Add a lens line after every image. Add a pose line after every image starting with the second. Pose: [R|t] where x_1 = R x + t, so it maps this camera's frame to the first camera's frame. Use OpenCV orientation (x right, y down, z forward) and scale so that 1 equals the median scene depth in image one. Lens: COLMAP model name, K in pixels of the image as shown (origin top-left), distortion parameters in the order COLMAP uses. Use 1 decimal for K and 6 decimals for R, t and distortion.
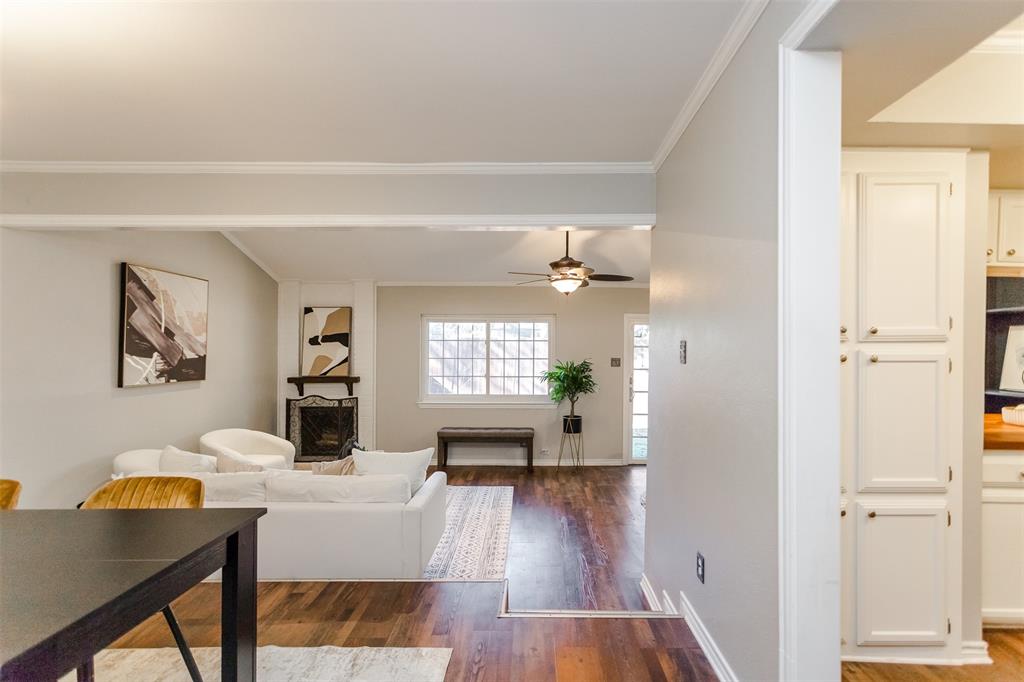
lens RADIAL K [[490.3, 0, 538.4], [0, 490.3, 348.4], [0, 0, 1]] dist [0.000970, 0.000101]
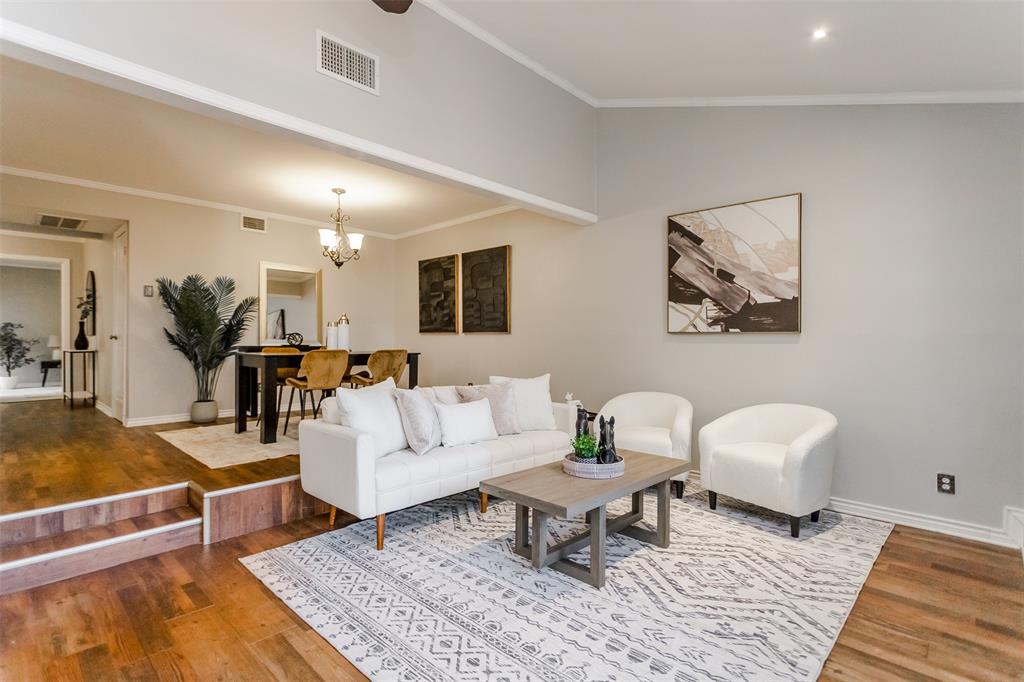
lens RADIAL K [[490.3, 0, 513.0], [0, 490.3, 337.9], [0, 0, 1]] dist [0.000970, 0.000101]
pose [[-0.697168, -0.002620, -0.716903, 0.098232], [0.001315, 0.999987, -0.004934, 0.058567], [0.716907, -0.004383, -0.697155, 0.929222]]
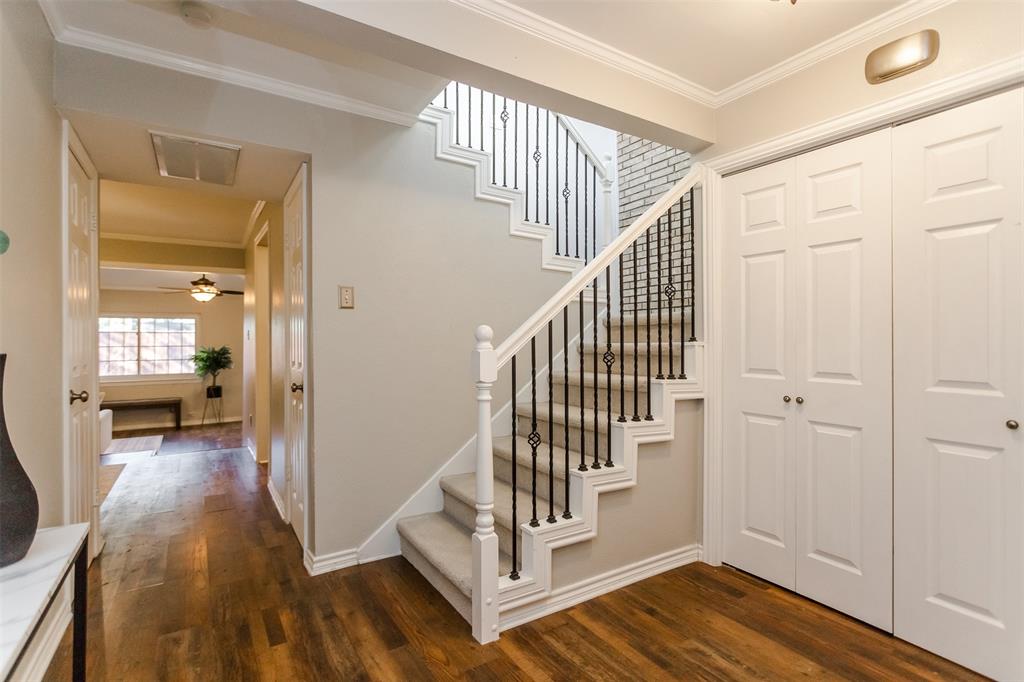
lens RADIAL K [[490.3, 0, 508.1], [0, 490.3, 343.4], [0, 0, 1]] dist [0.000970, 0.000101]
pose [[0.849733, 0.000144, 0.527214, 0.043778], [0.003779, 0.999973, -0.006364, 0.027346], [-0.527200, 0.007400, 0.849709, -0.642917]]
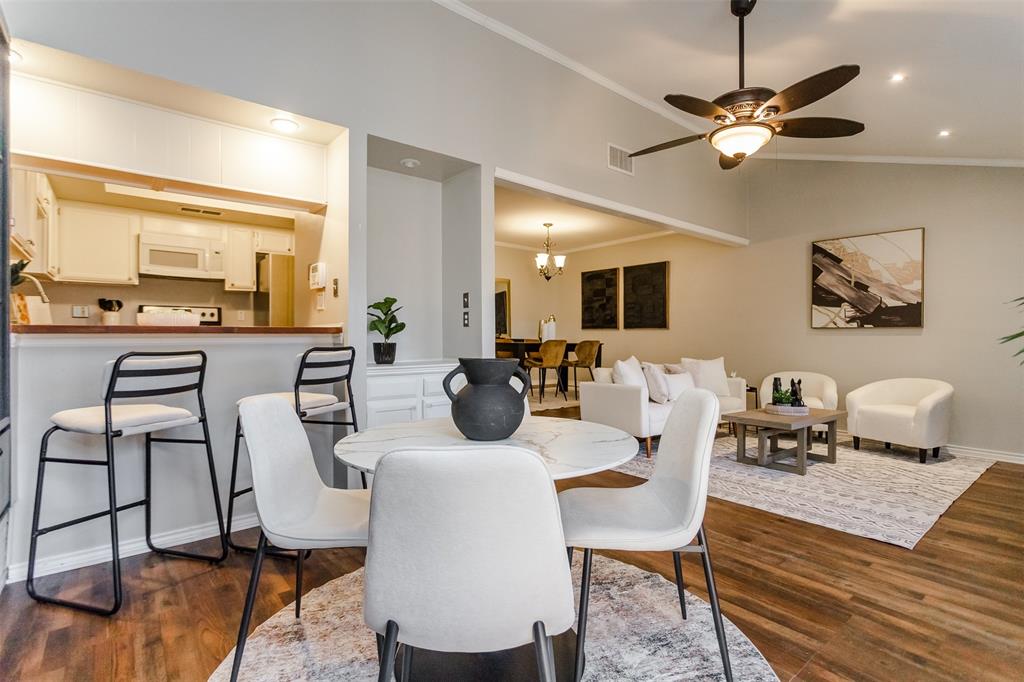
lens RADIAL K [[490.3, 0, 512.1], [0, 490.3, 338.8], [0, 0, 1]] dist [0.000970, 0.000101]
pose [[-0.778701, -0.003320, -0.627387, 0.466842], [-0.003164, 0.999994, -0.001364, 0.071326], [0.627388, 0.000923, -0.778706, 0.972380]]
